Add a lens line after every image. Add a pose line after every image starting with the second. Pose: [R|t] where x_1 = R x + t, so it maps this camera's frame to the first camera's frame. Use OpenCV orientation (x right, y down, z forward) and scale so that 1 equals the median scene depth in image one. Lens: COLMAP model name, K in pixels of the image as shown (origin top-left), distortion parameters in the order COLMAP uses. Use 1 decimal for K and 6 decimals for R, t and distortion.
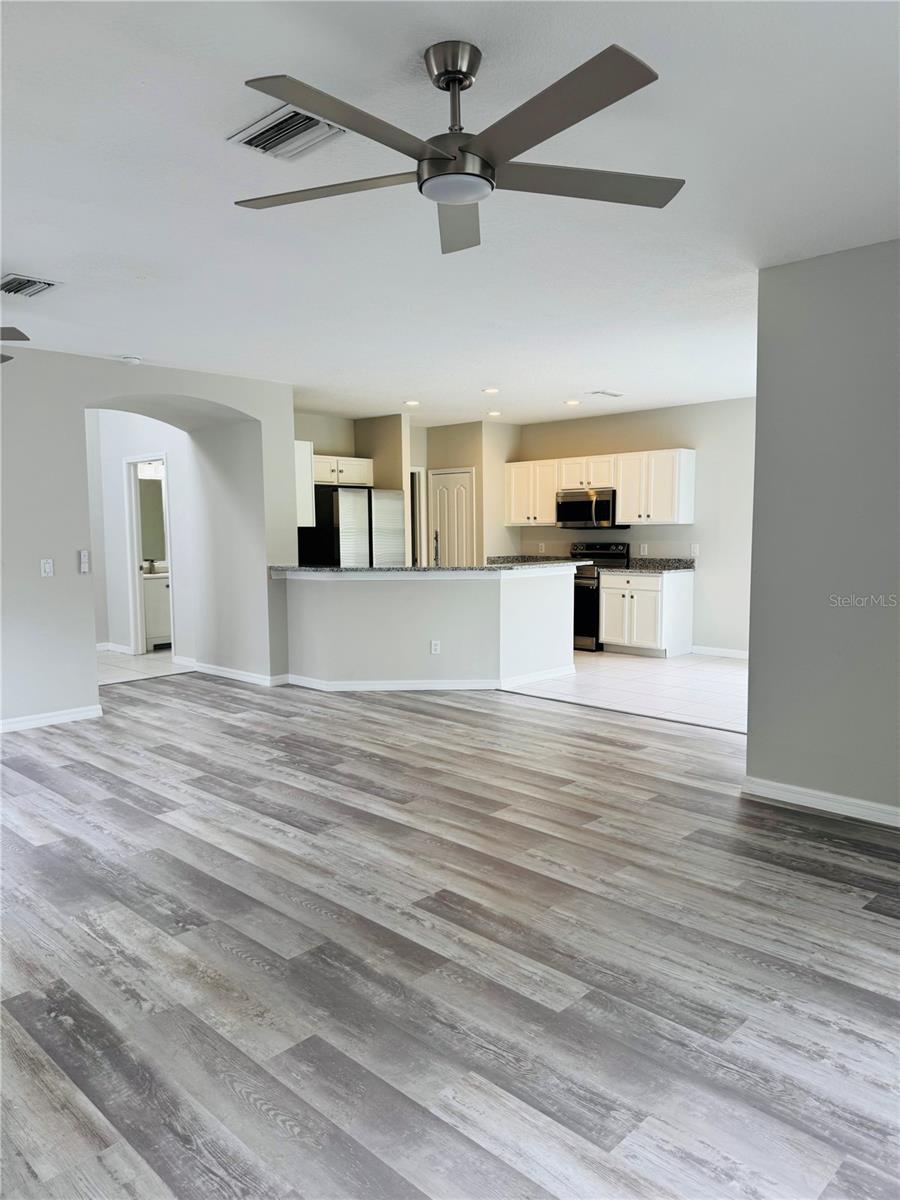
lens RADIAL K [[856.0, 0, 450.0], [0, 856.0, 600.0], [0, 0, 1]] dist [-0.004378, -0.009301]
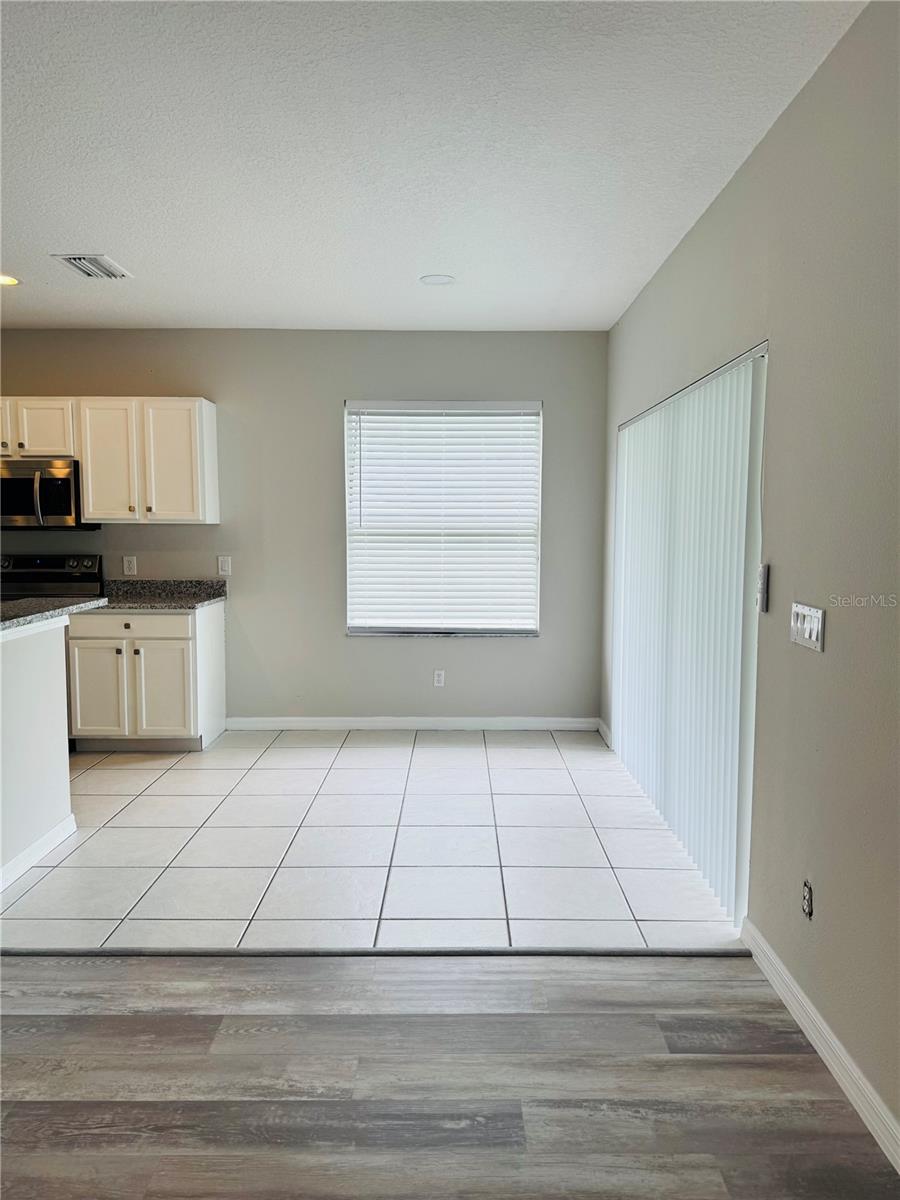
lens RADIAL K [[840.8, 0, 450.0], [0, 840.8, 600.0], [0, 0, 1]] dist [-0.004320, -0.011747]
pose [[0.712746, -0.052733, 0.699437, -0.046763], [0.050246, 0.998447, 0.024074, -0.077363], [-0.699620, 0.017985, 0.714289, 0.878937]]
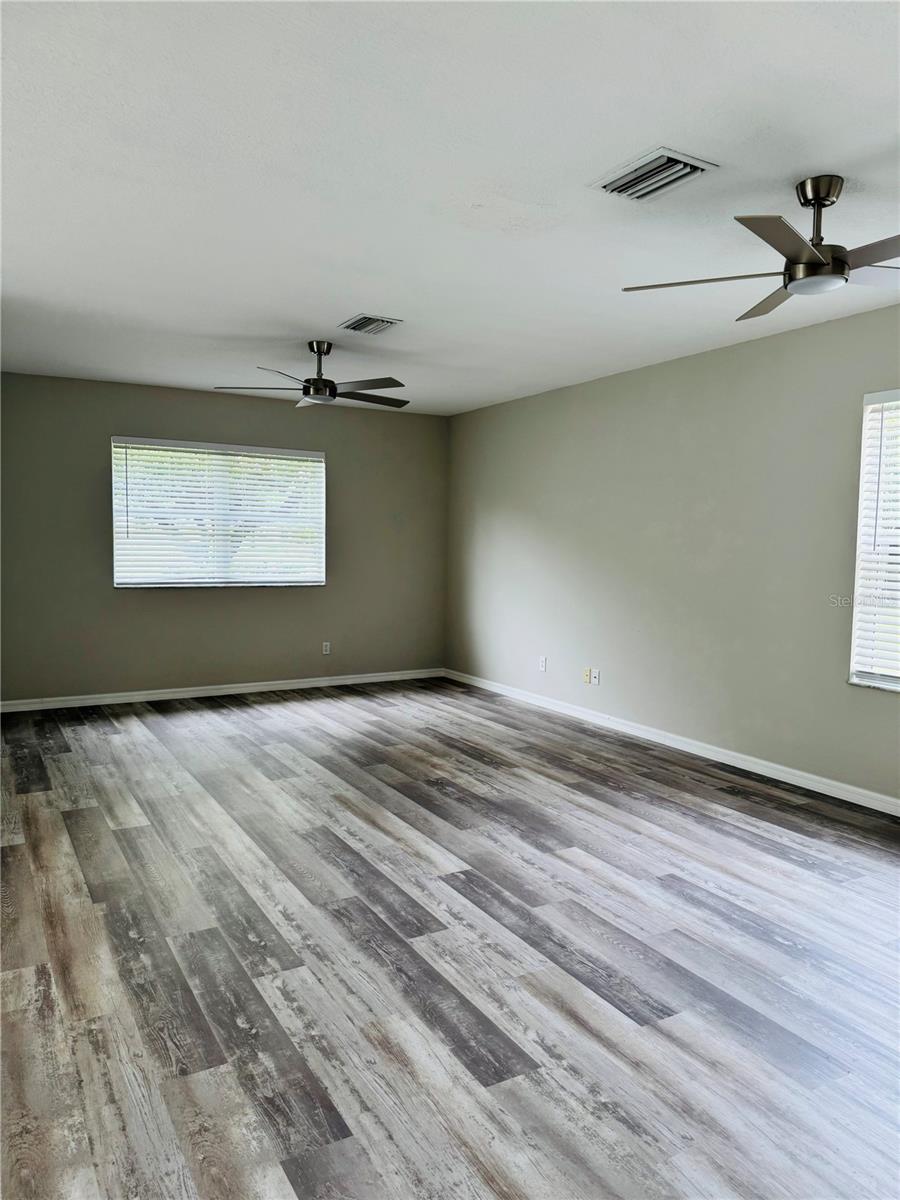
lens RADIAL K [[856.0, 0, 450.0], [0, 856.0, 600.0], [0, 0, 1]] dist [-0.004378, -0.009301]
pose [[-0.962215, -0.030121, 0.270619, -0.505678], [0.013748, 0.987221, 0.158762, -0.149472], [-0.271943, 0.156484, -0.949505, 1.645217]]
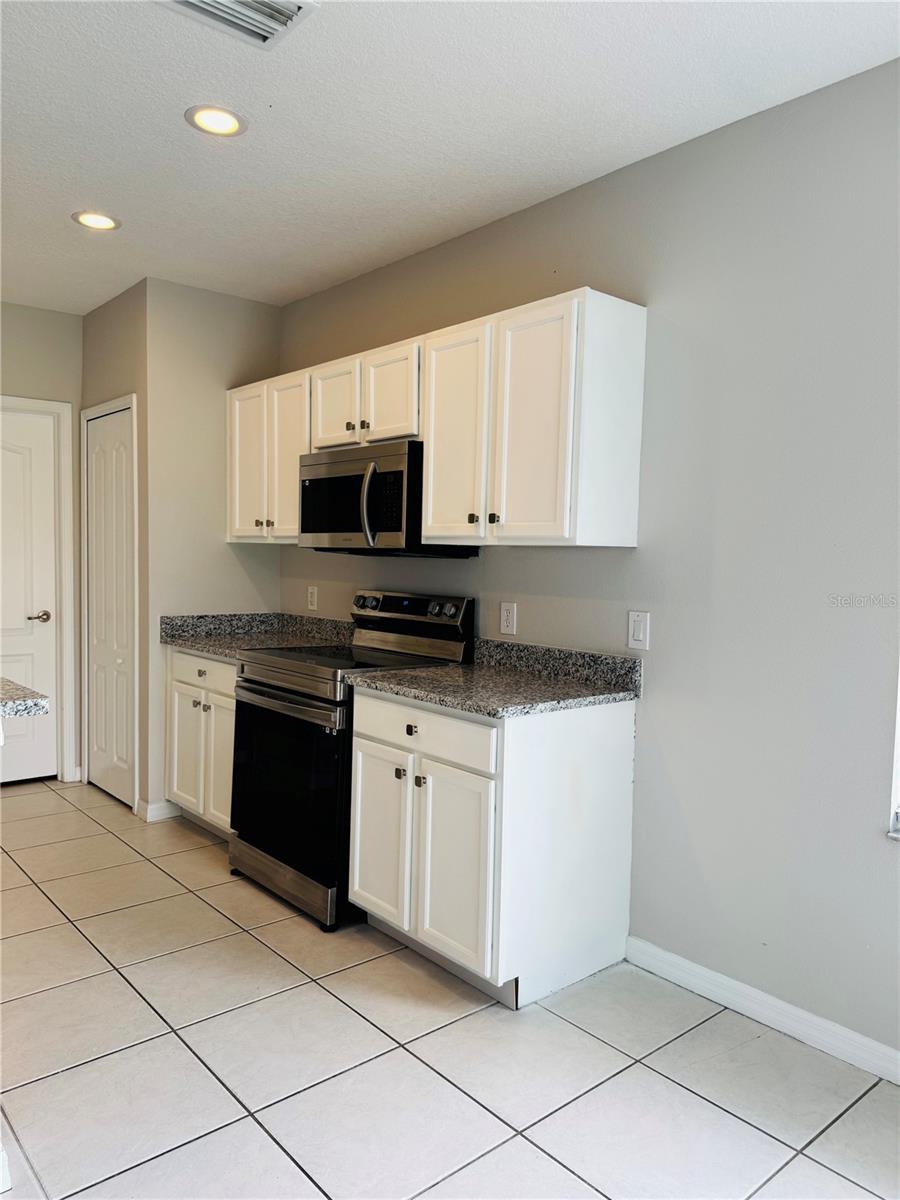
lens RADIAL K [[855.8, 0, 450.0], [0, 855.8, 600.0], [0, 0, 1]] dist [0.078767, -0.003052]
pose [[0.996595, 0.030524, -0.076595, 0.466467], [-0.032923, 0.999000, -0.030243, -0.111607], [0.075595, 0.032661, 0.996604, 1.327866]]
